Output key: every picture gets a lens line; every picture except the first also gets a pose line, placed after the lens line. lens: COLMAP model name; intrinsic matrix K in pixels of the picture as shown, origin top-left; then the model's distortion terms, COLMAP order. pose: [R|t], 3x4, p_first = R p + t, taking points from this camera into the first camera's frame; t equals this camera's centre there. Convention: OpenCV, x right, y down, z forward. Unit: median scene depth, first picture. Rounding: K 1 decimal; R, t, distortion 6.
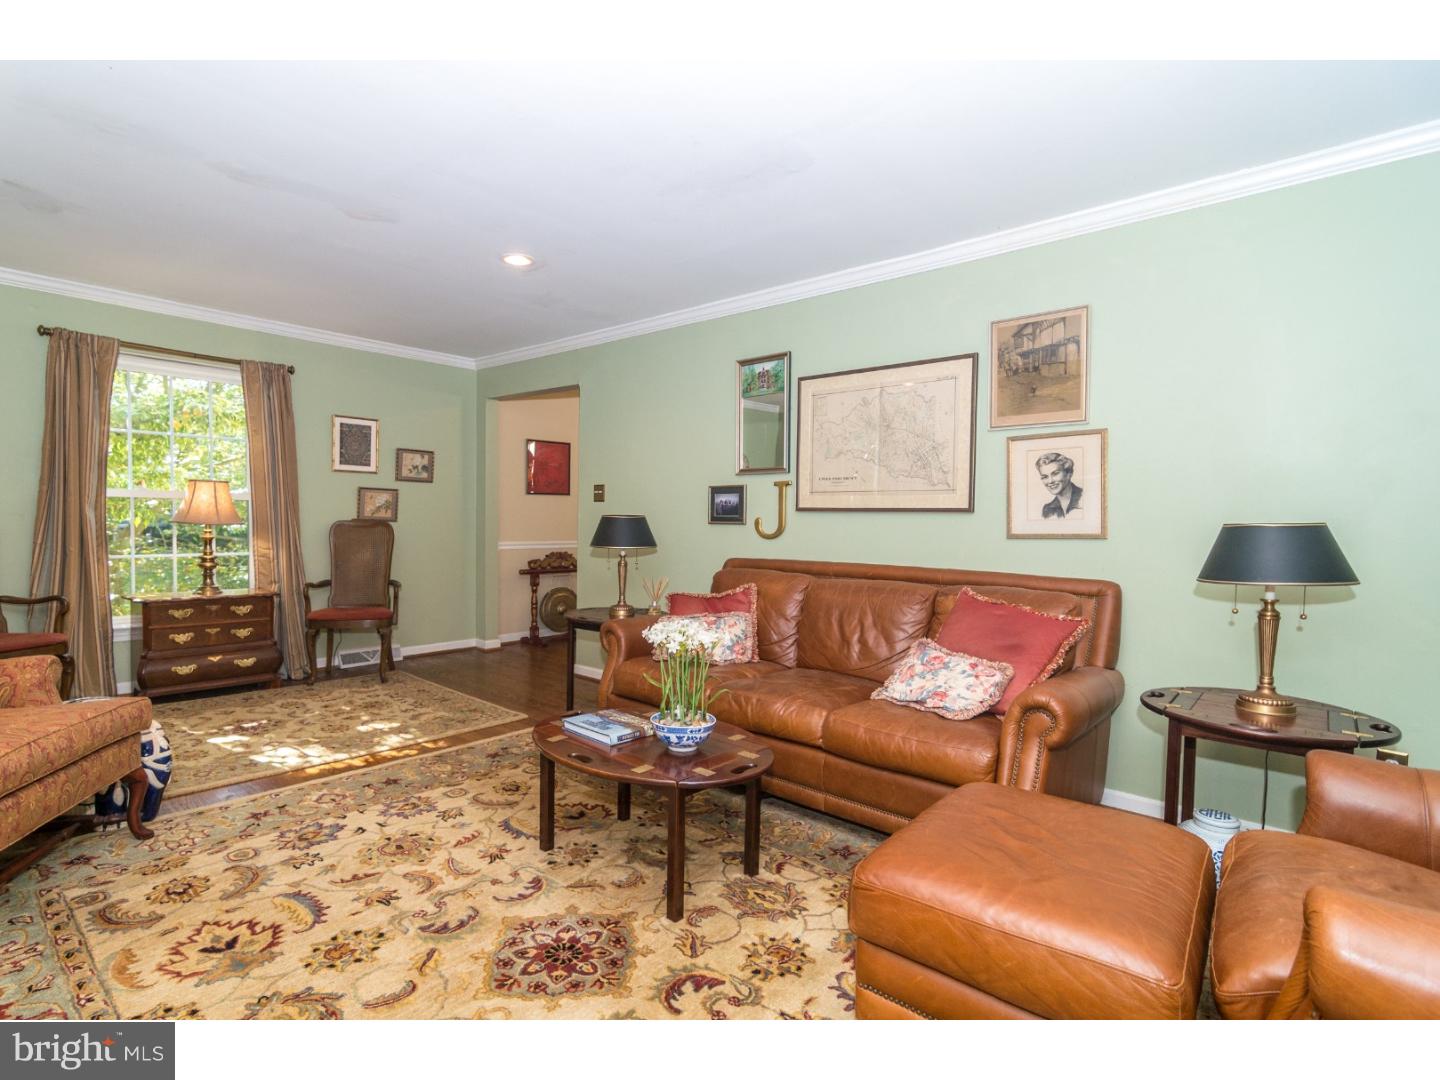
lens RADIAL K [[694.8, 0, 713.0], [0, 694.8, 536.8], [0, 0, 1]] dist [-0.001437, -0.000041]
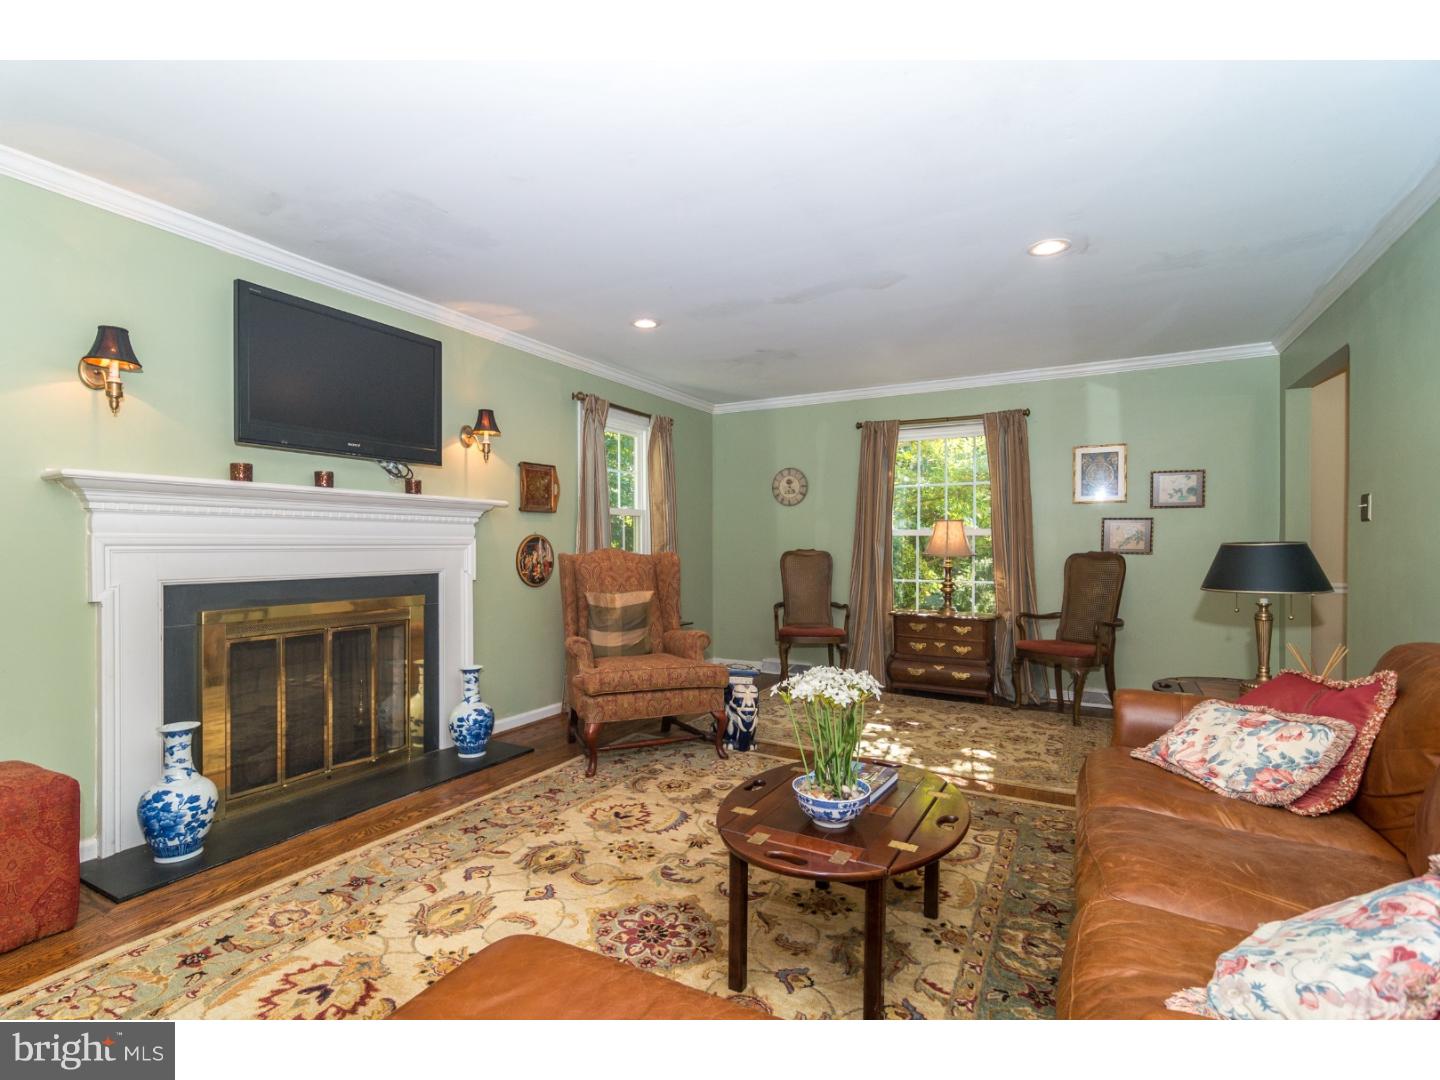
lens RADIAL K [[694.8, 0, 712.3], [0, 694.8, 543.6], [0, 0, 1]] dist [-0.001437, -0.000041]
pose [[0.222137, -0.017086, -0.974866, 0.406458], [-0.023614, 0.999459, -0.022898, -0.002967], [0.974729, 0.028107, 0.221614, 0.368832]]
